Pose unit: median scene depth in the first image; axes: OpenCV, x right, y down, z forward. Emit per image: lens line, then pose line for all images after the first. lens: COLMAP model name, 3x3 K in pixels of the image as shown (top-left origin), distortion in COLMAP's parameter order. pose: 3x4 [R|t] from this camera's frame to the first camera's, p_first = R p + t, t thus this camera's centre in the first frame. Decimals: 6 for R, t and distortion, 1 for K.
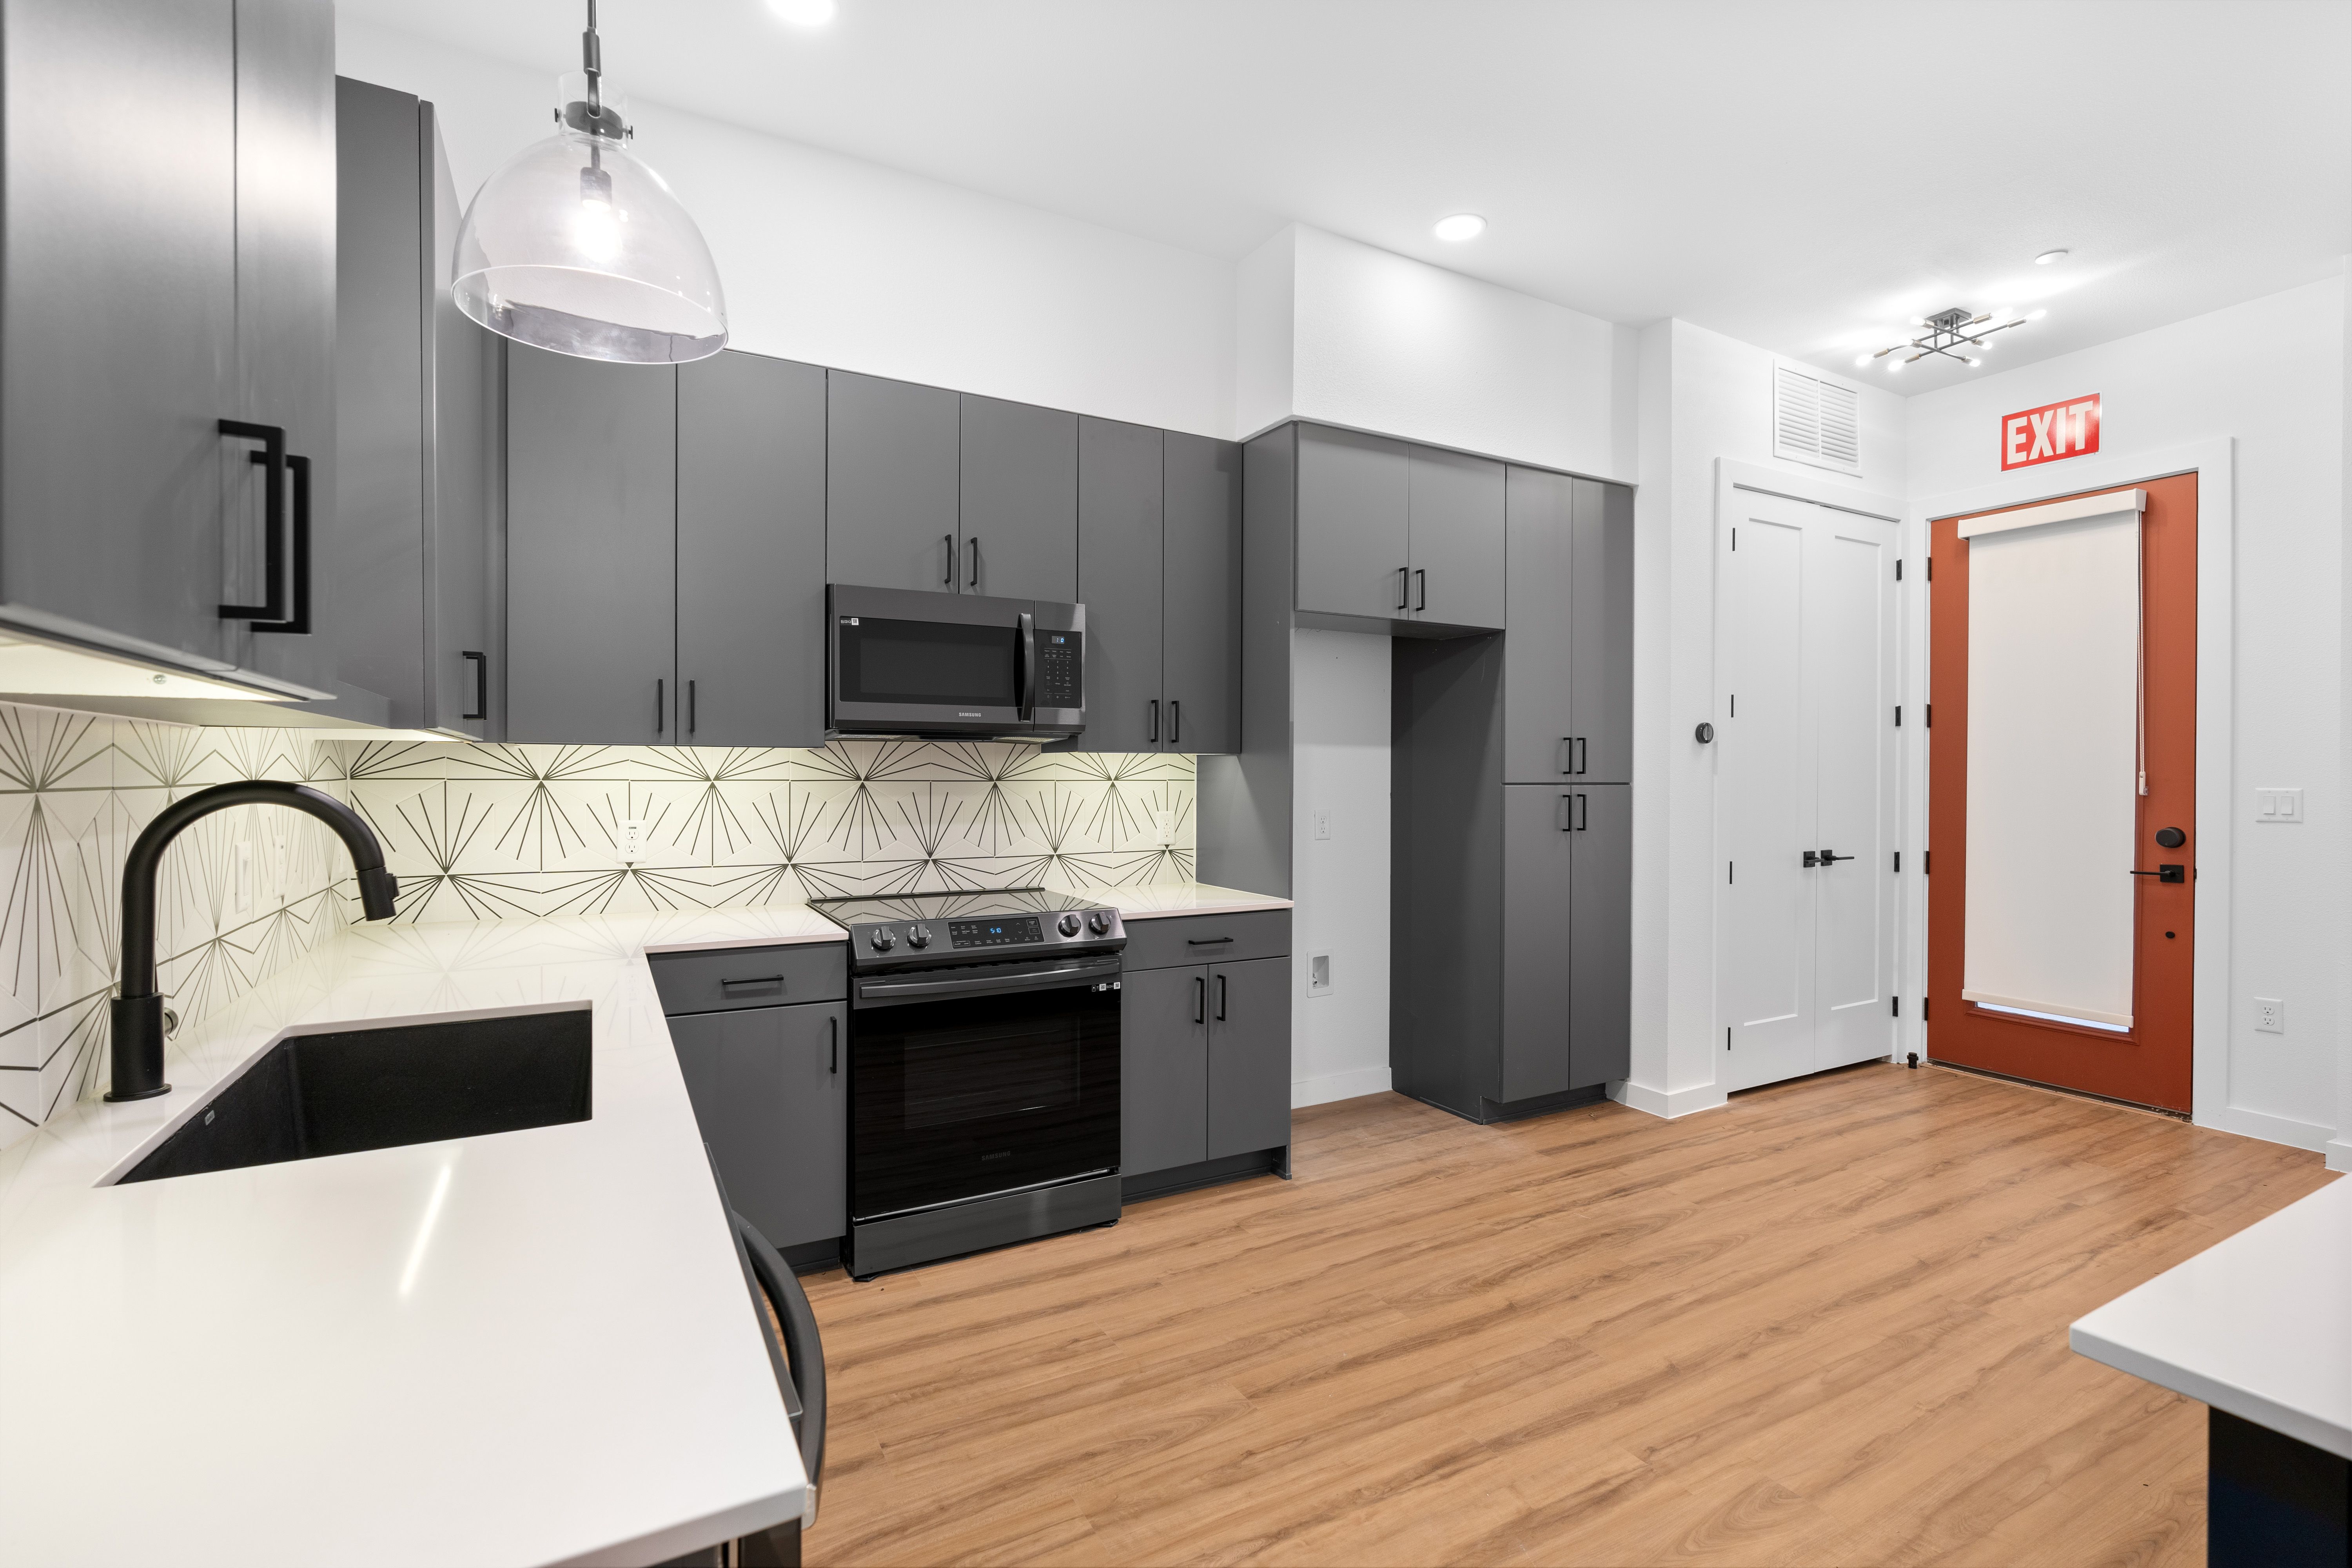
lens RADIAL K [[1062.7, 0, 1185.5], [0, 1062.7, 765.6], [0, 0, 1]] dist [-0.003449, 0.000568]
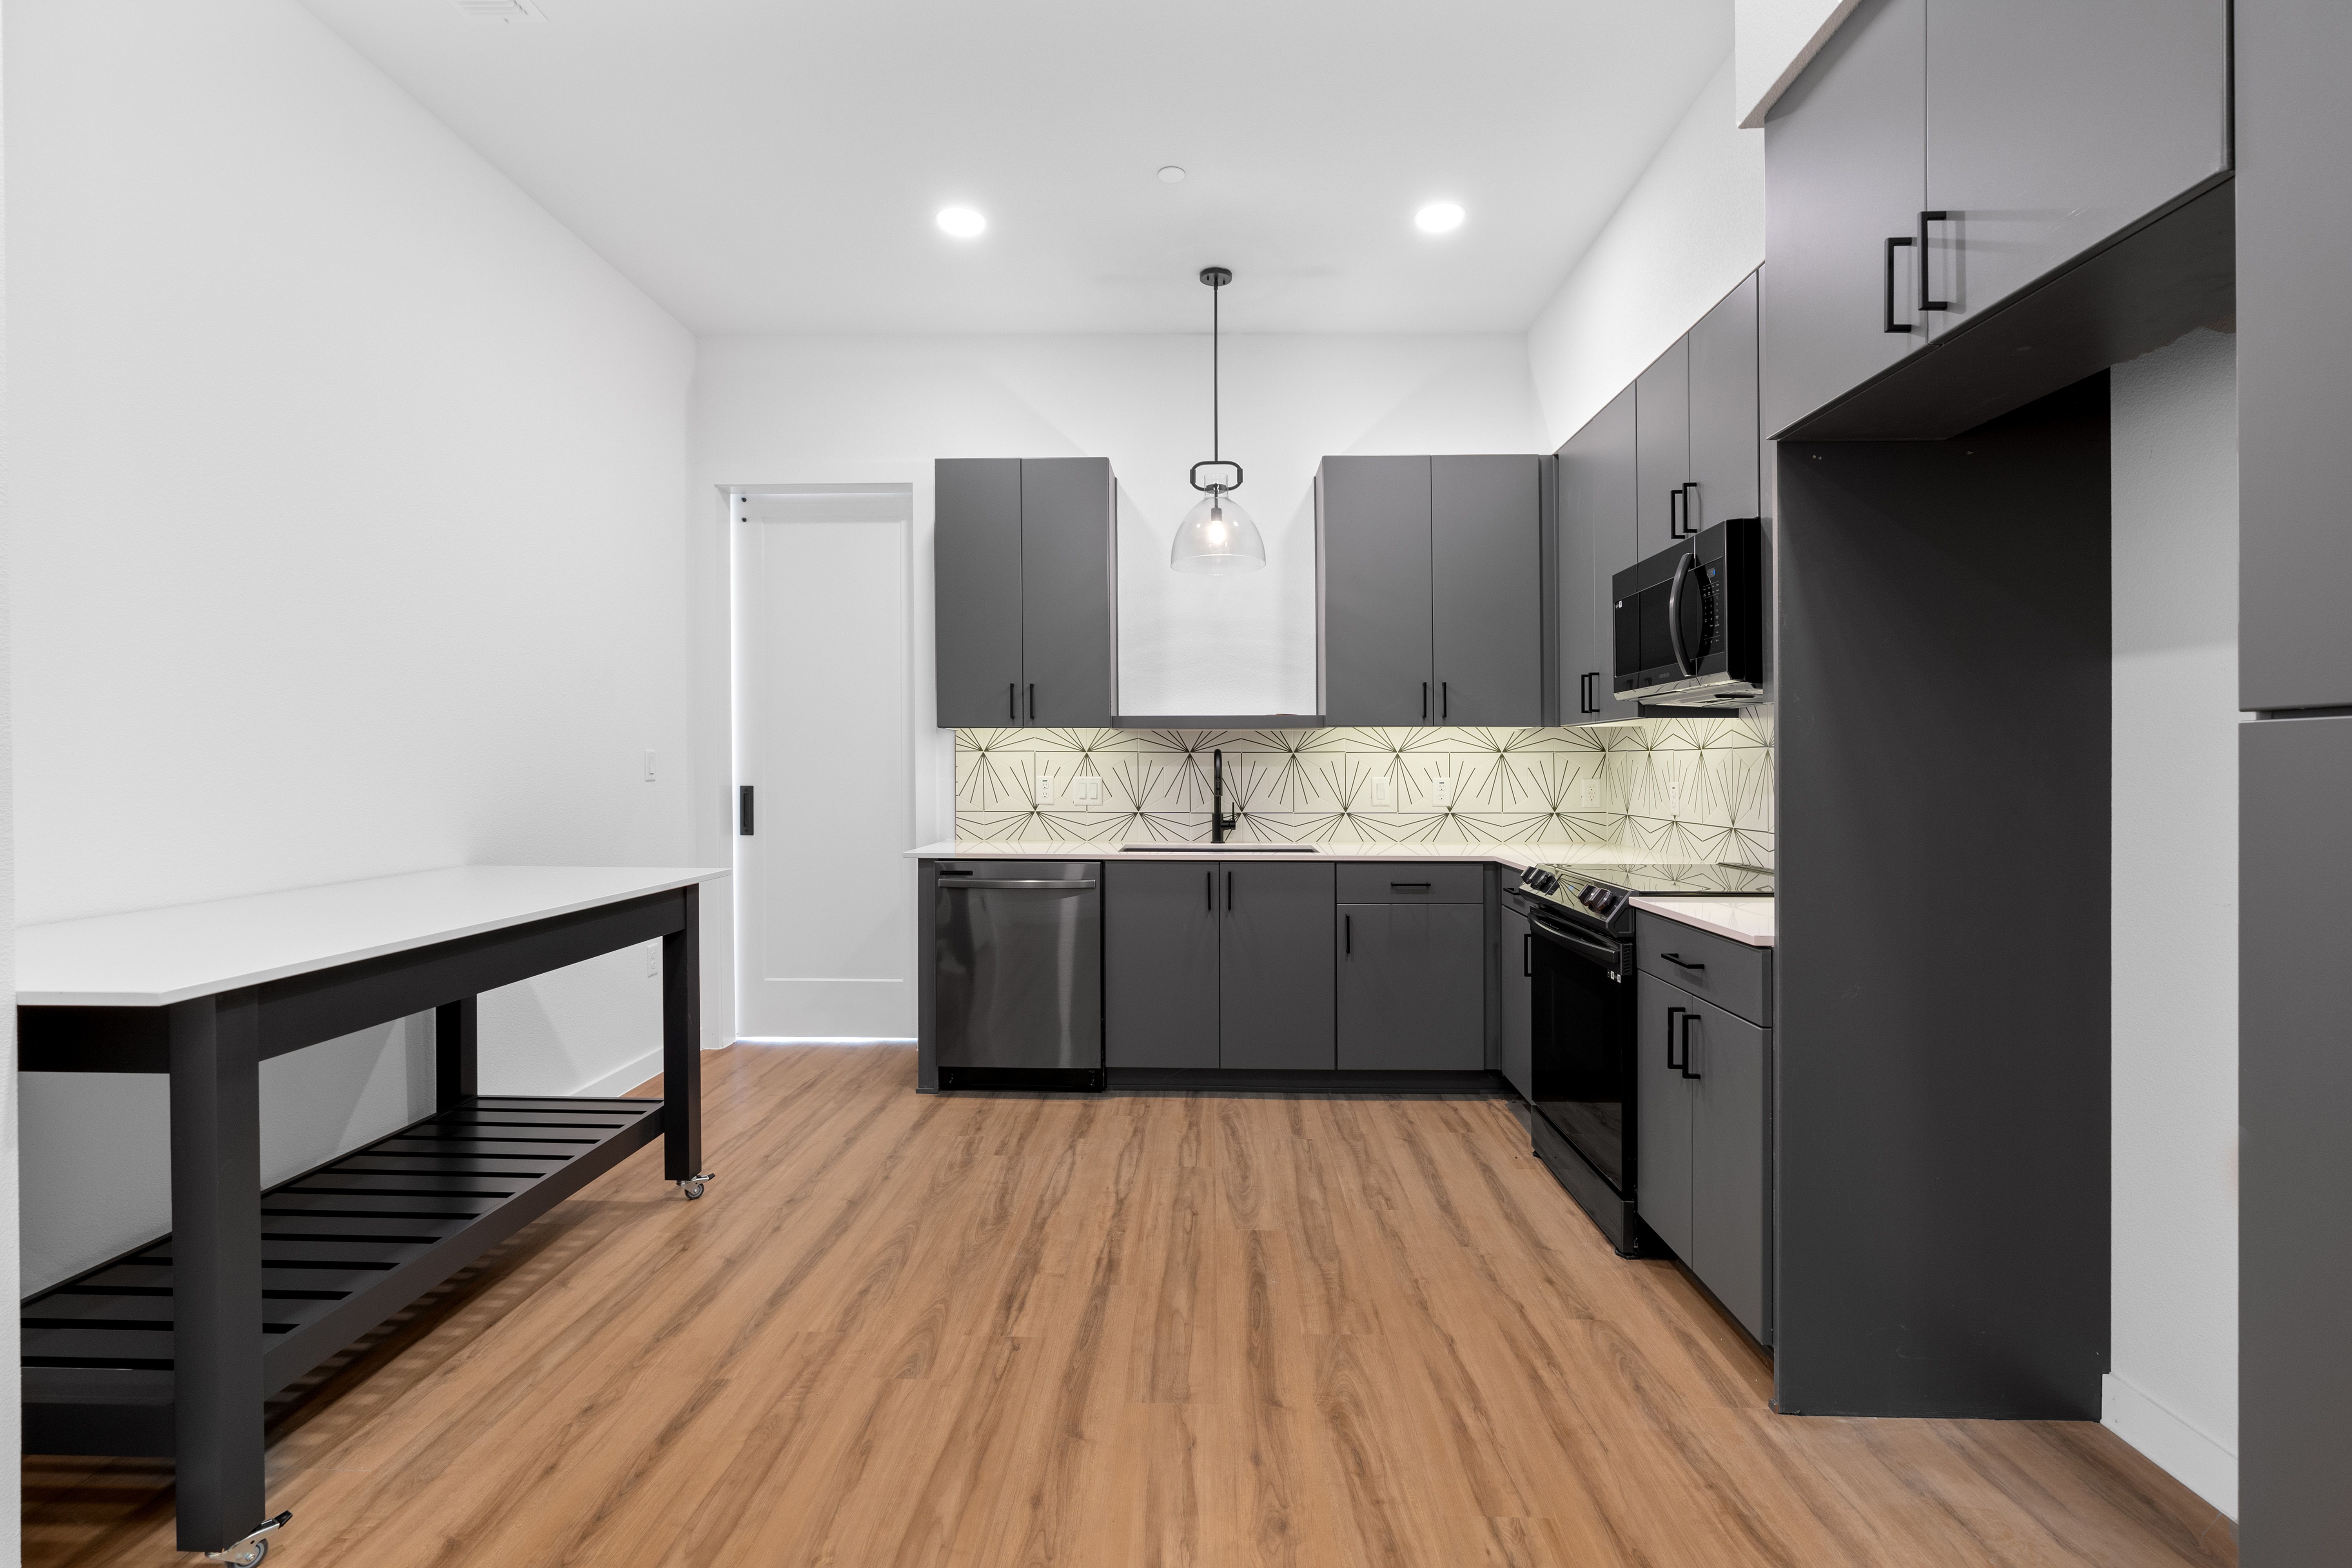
lens RADIAL K [[1098.0, 0, 1191.5], [0, 1098.0, 774.4], [0, 0, 1]] dist [-0.002817, 0.000946]
pose [[-0.509343, 0.003762, -0.860555, 0.789964], [0.005338, 0.999985, 0.001213, 0.034177], [0.860547, -0.003976, -0.509356, 1.040732]]
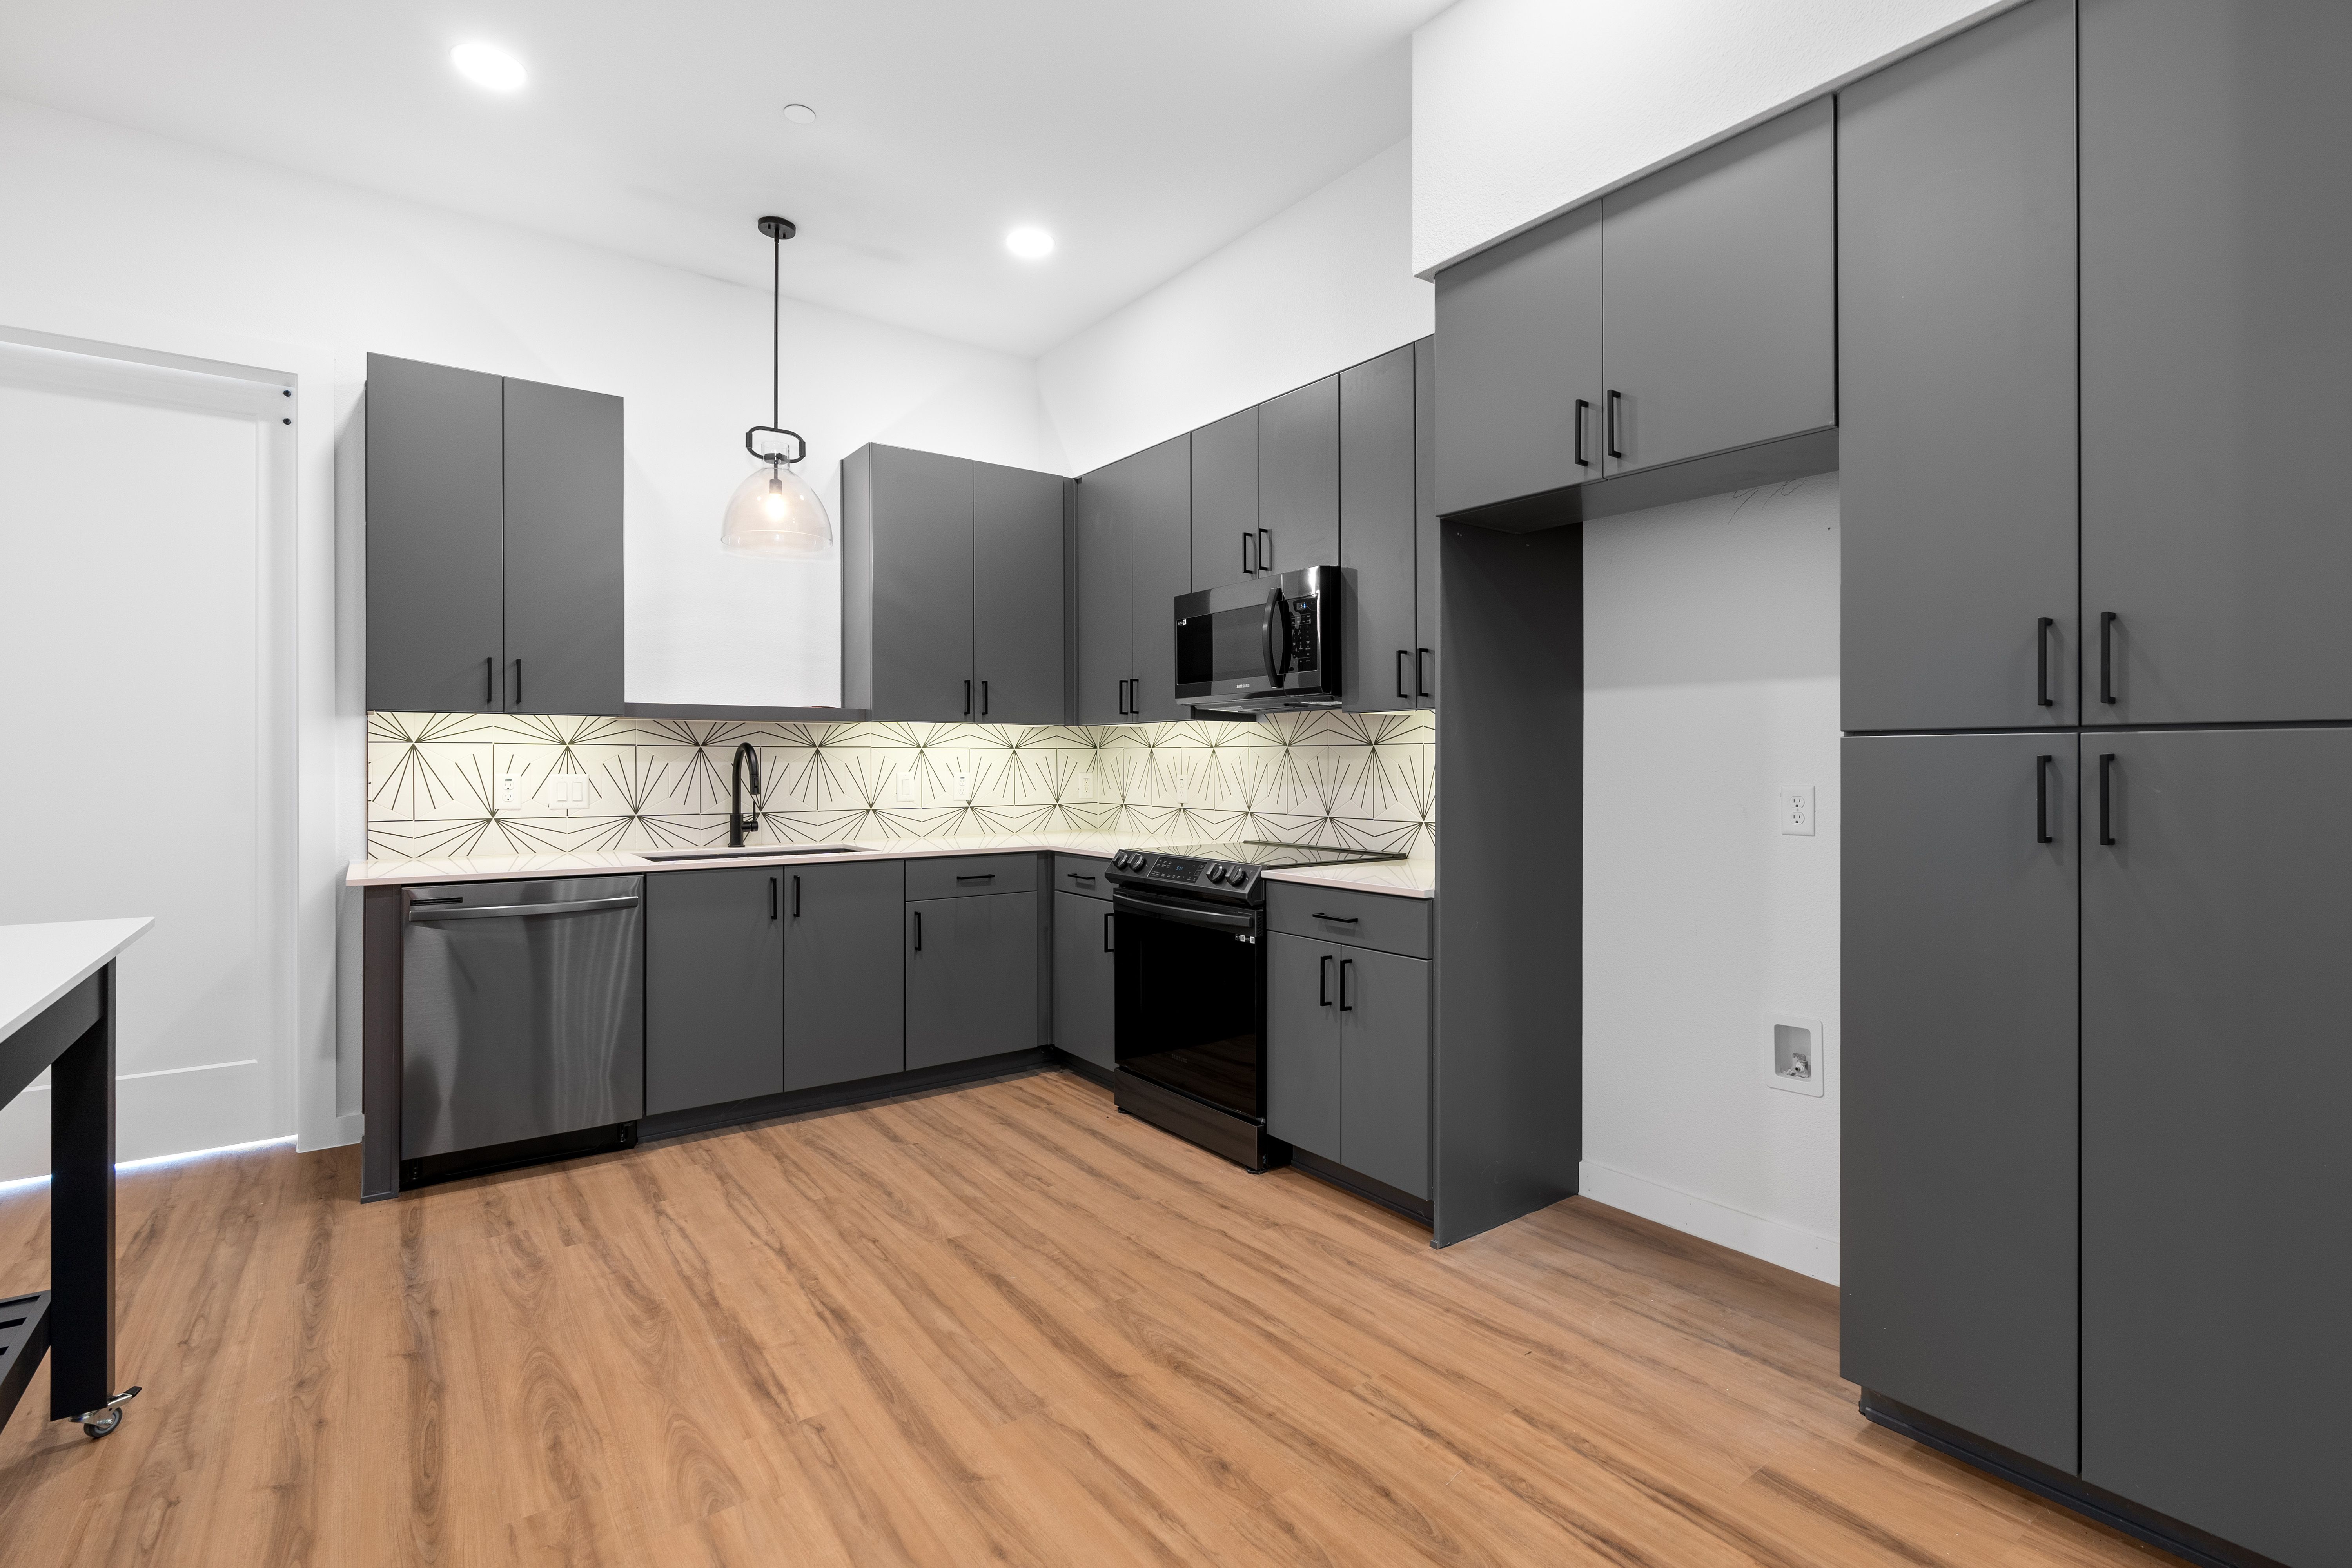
lens RADIAL K [[1084.1, 0, 1193.4], [0, 1084.1, 760.1], [0, 0, 1]] dist [-0.002478, 0.001238]
pose [[0.135659, -0.003478, -0.990749, 0.870312], [0.008464, 0.999961, -0.002351, 0.031259], [0.990719, -0.008067, 0.135683, 0.724407]]
